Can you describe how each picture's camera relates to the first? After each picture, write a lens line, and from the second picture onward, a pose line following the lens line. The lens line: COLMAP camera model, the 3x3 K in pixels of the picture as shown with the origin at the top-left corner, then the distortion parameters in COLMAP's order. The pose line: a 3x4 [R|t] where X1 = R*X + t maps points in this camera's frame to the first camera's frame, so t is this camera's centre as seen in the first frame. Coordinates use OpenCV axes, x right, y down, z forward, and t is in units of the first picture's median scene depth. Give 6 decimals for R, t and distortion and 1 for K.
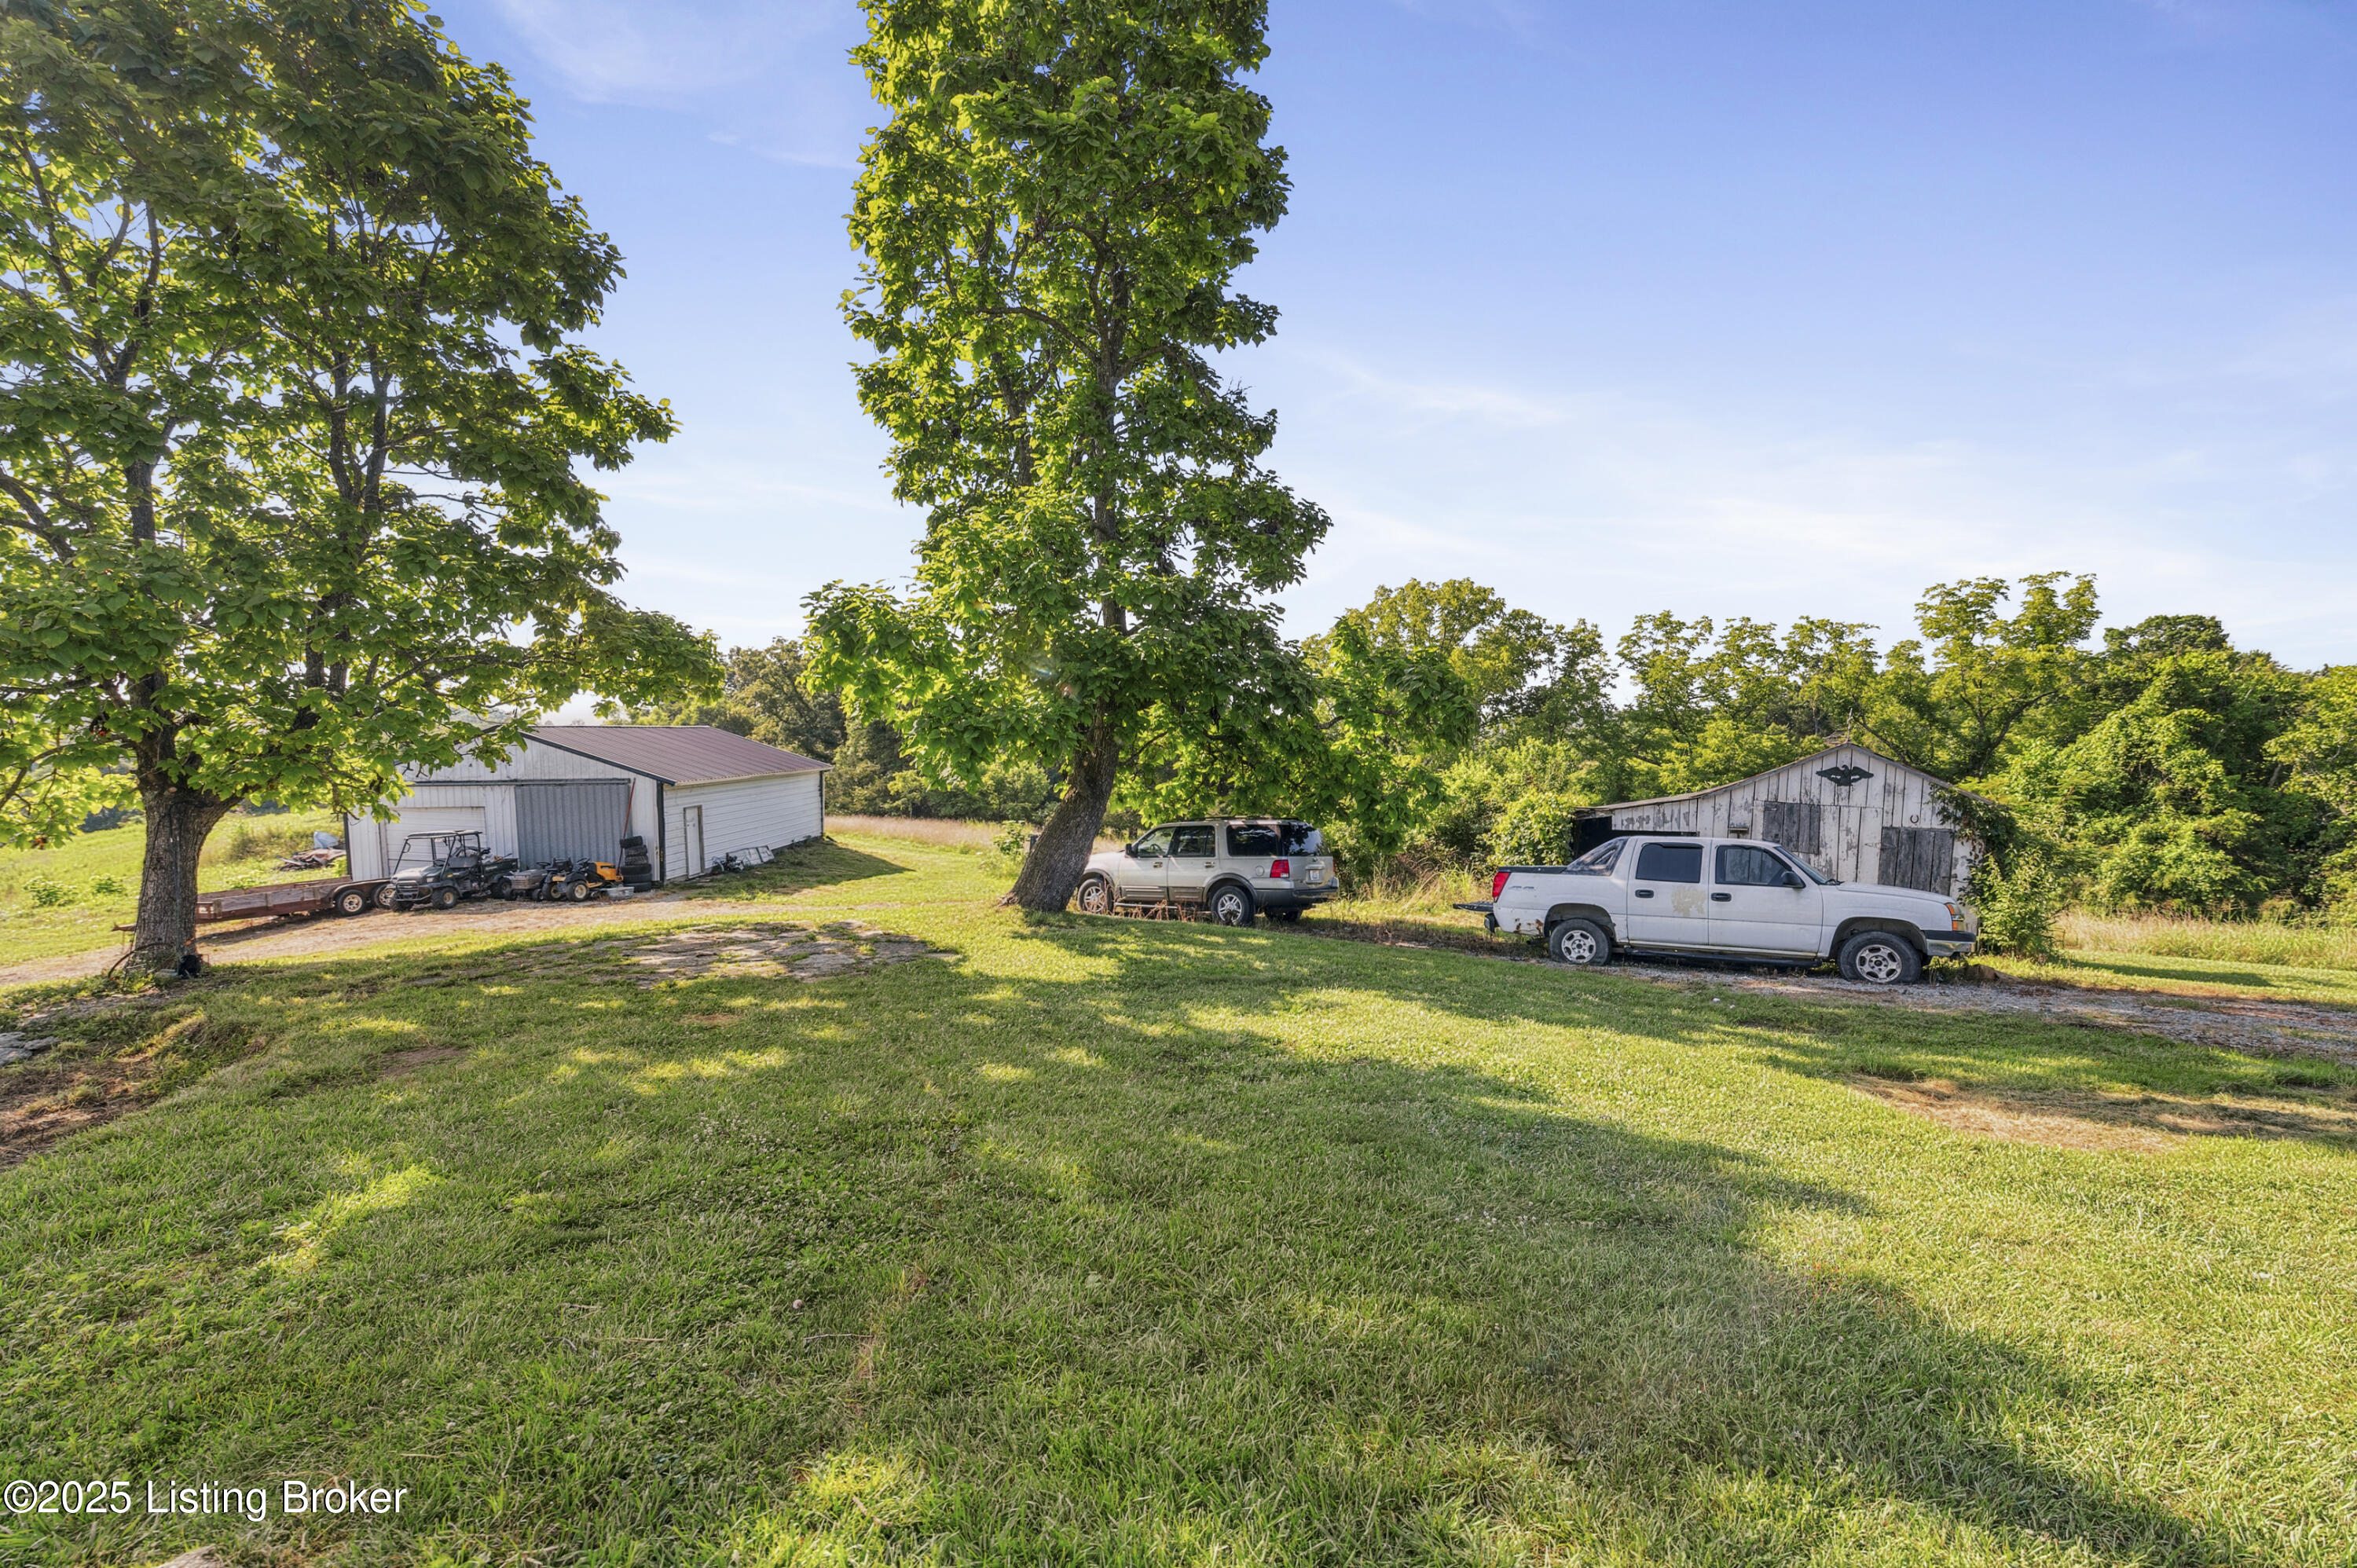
lens RADIAL K [[943.0, 0, 1173.7], [0, 943.0, 785.1], [0, 0, 1]] dist [-0.003188, -0.000462]
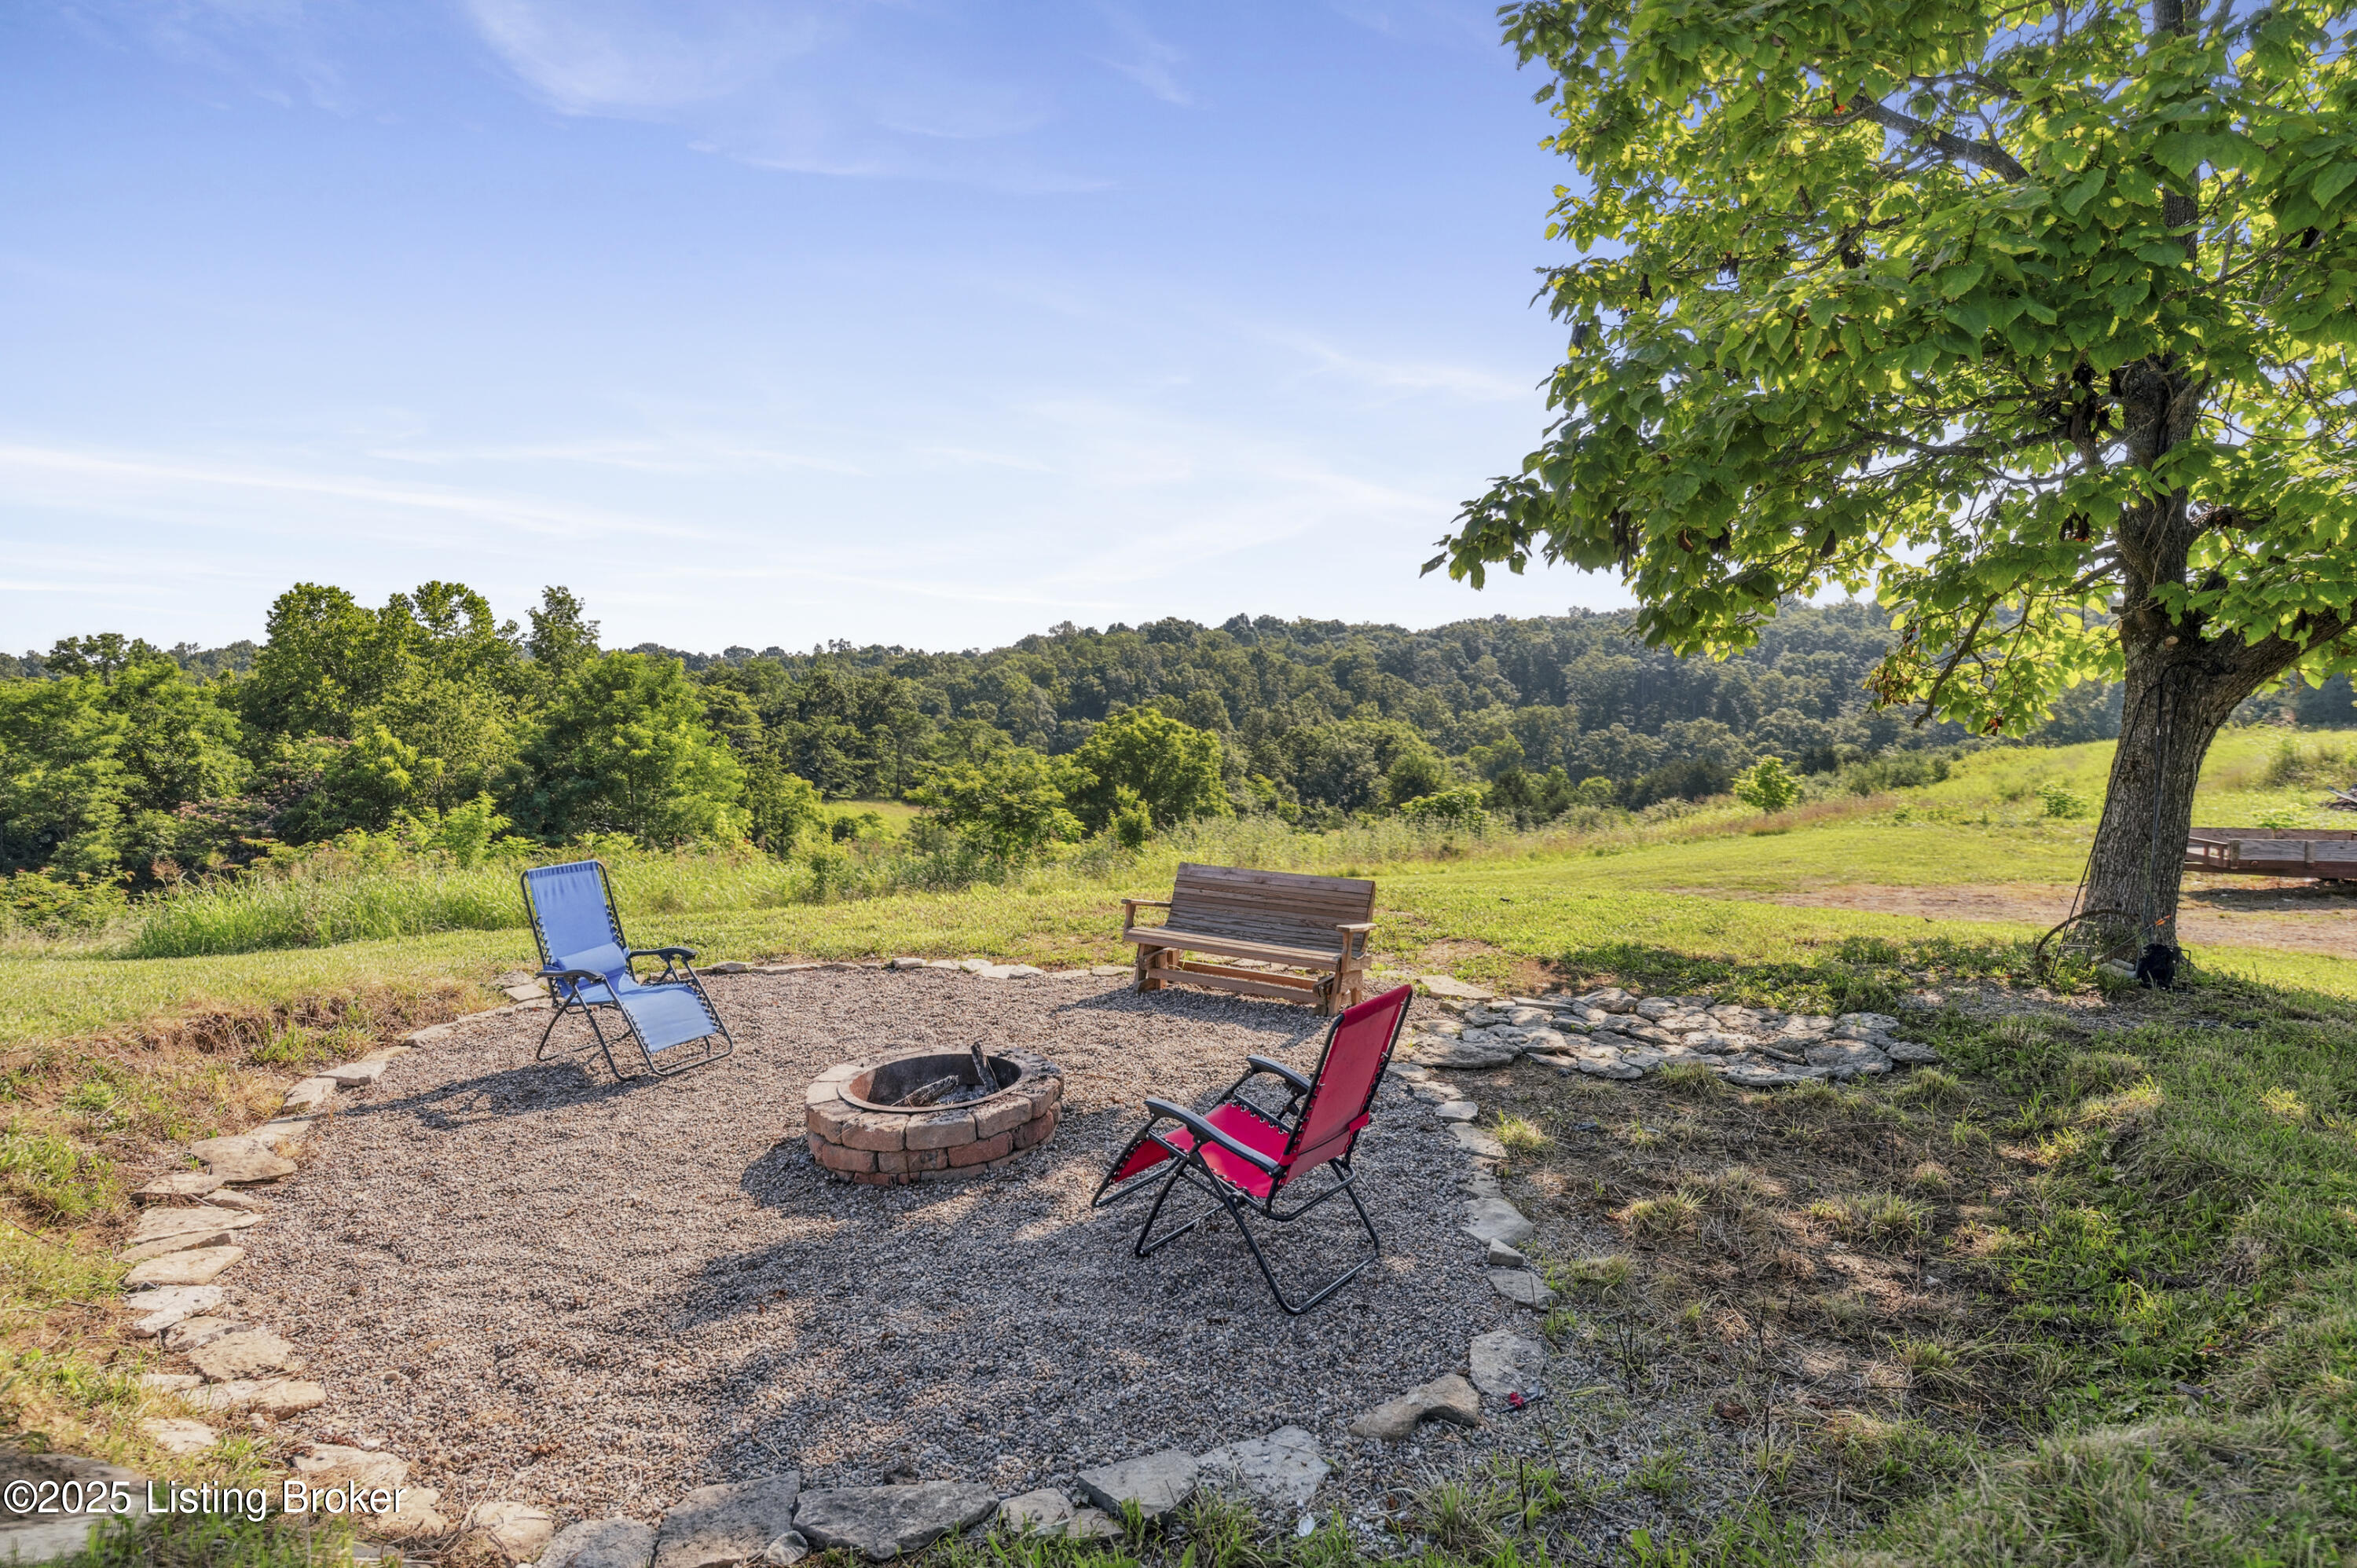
lens RADIAL K [[1265.9, 0, 1154.7], [0, 1265.9, 784.0], [0, 0, 1]] dist [-0.001792, 0.001580]
pose [[0.058449, 0.103102, -0.992952, -0.143145], [-0.033223, 0.994302, 0.101286, 0.013454], [0.997737, 0.027068, 0.061542, 0.145643]]
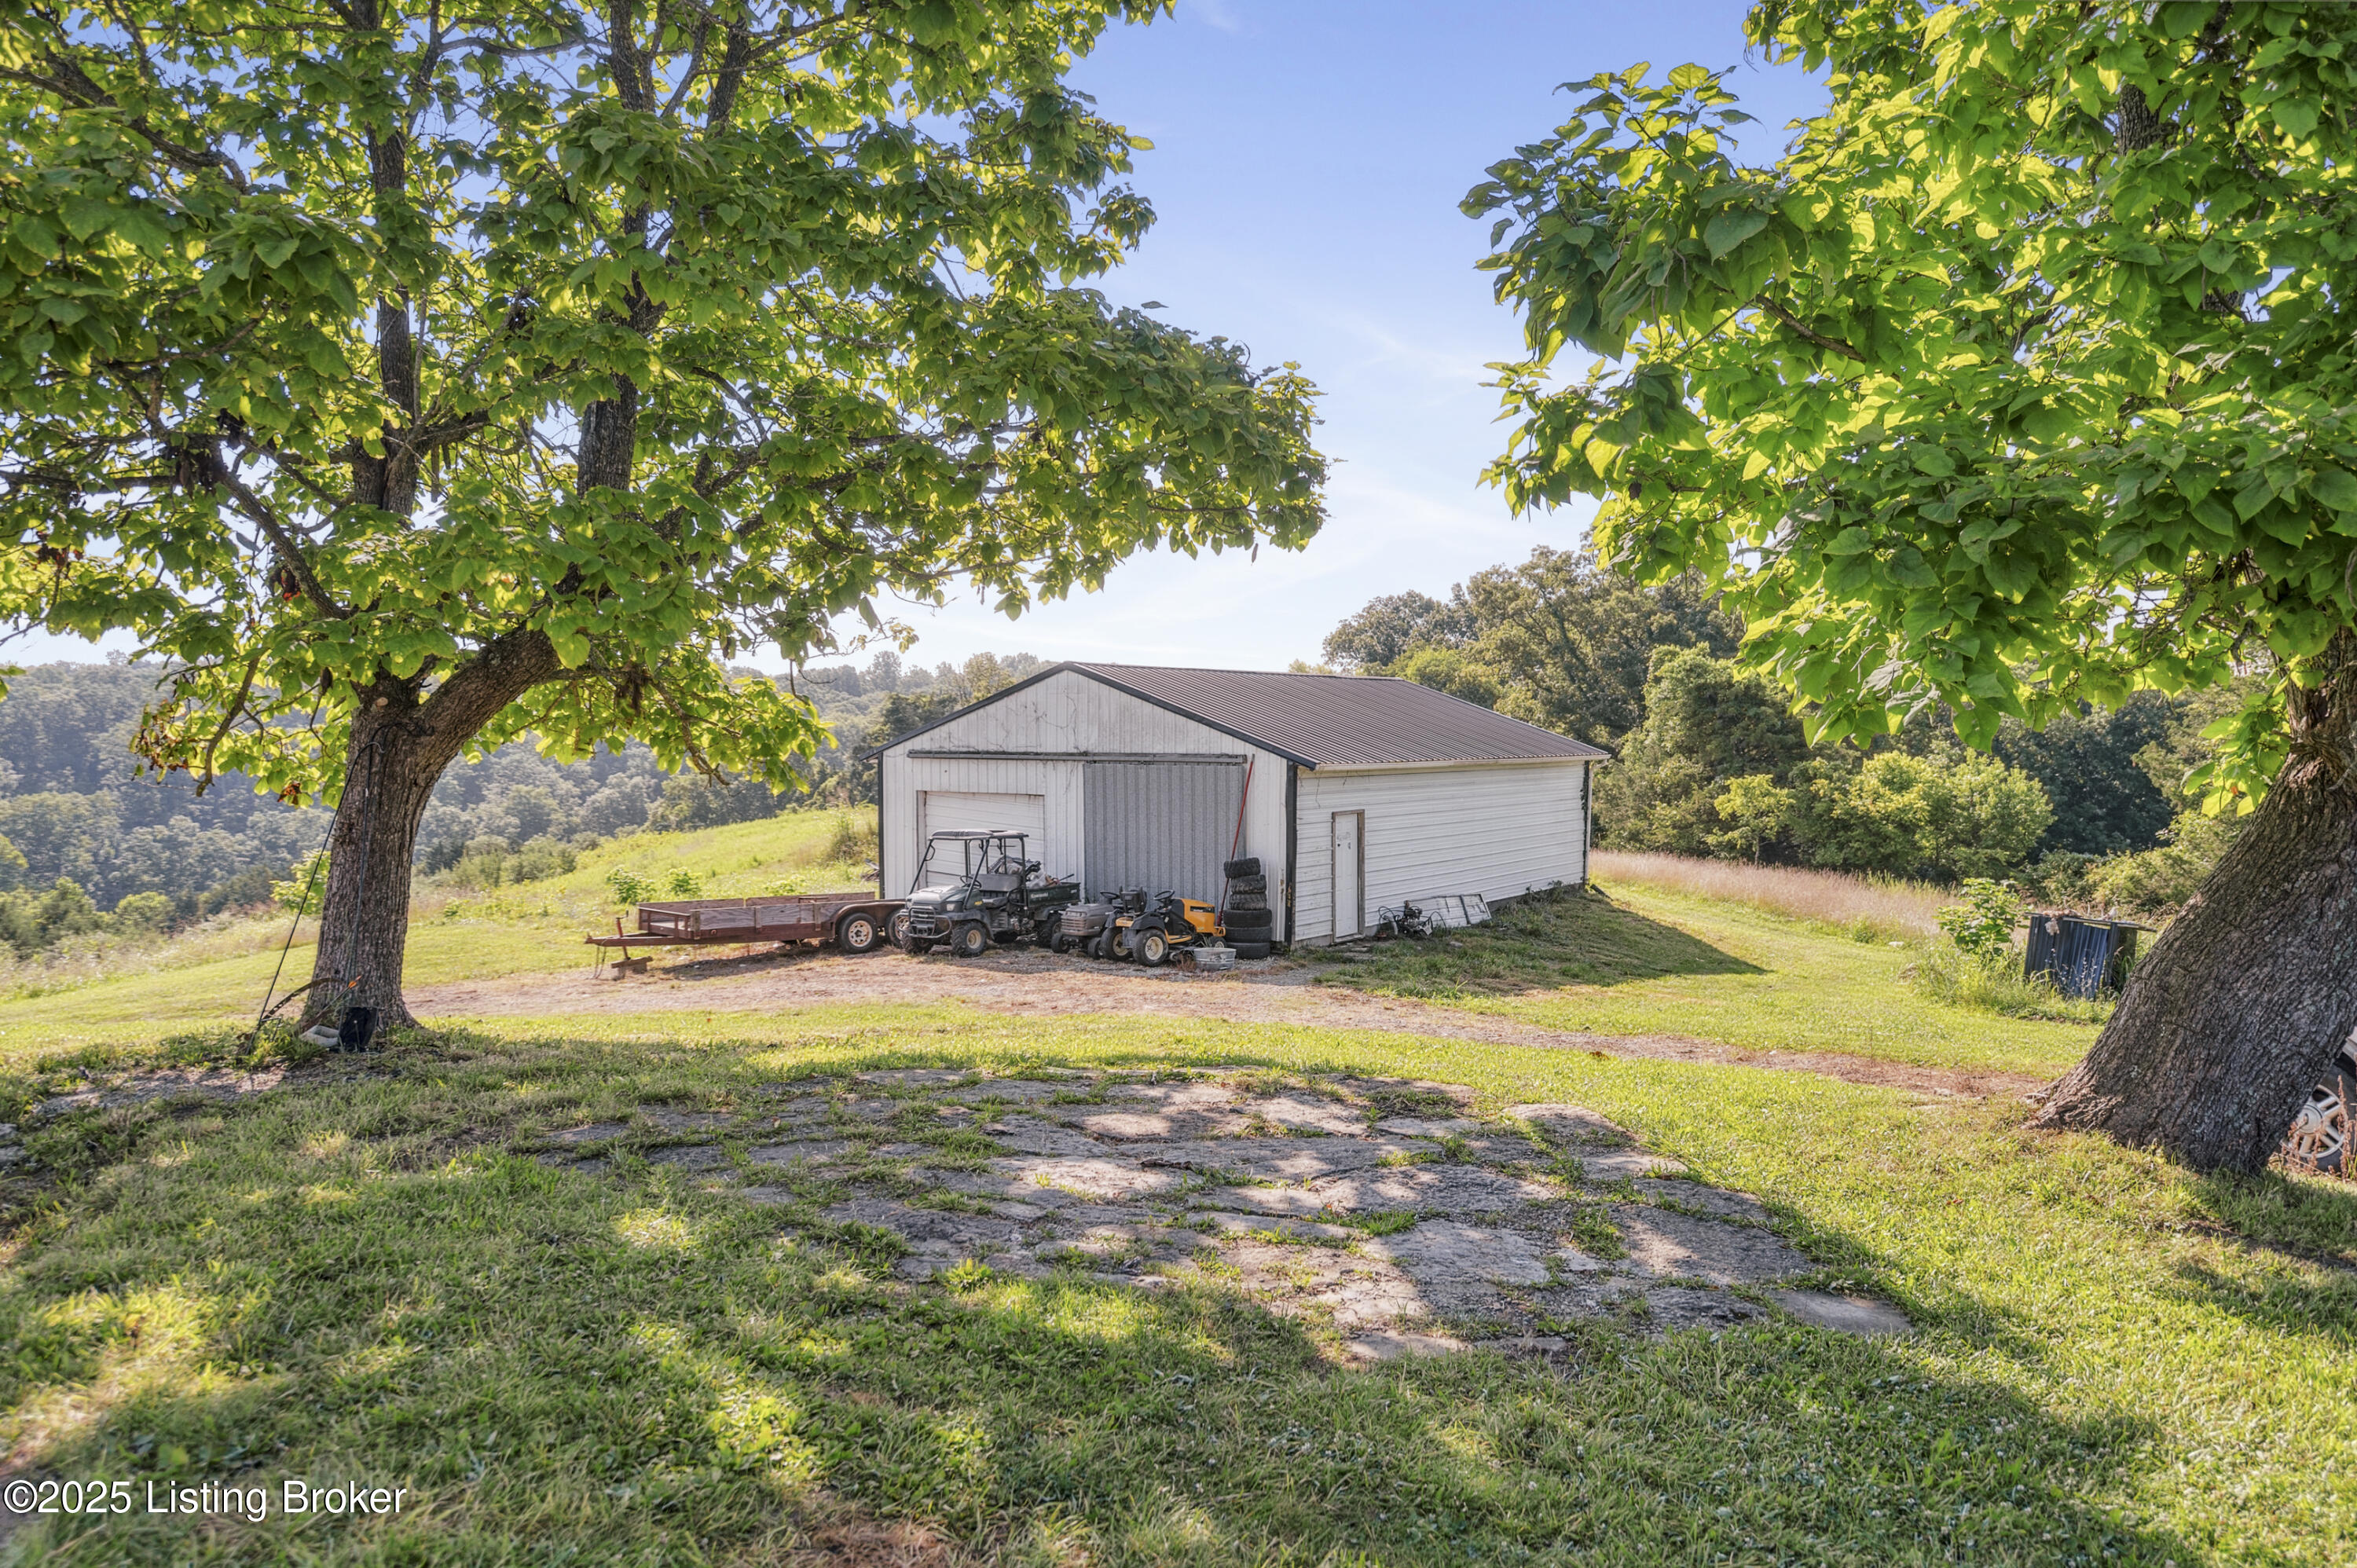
lens RADIAL K [[1613.6, 0, 1182.9], [0, 1613.6, 796.6], [0, 0, 1]] dist [0.000893, -0.000482]
pose [[0.815919, 0.039133, -0.576841, -0.055730], [-0.043517, 0.999033, 0.006221, 0.013832], [0.576527, 0.020026, 0.816833, 0.200745]]
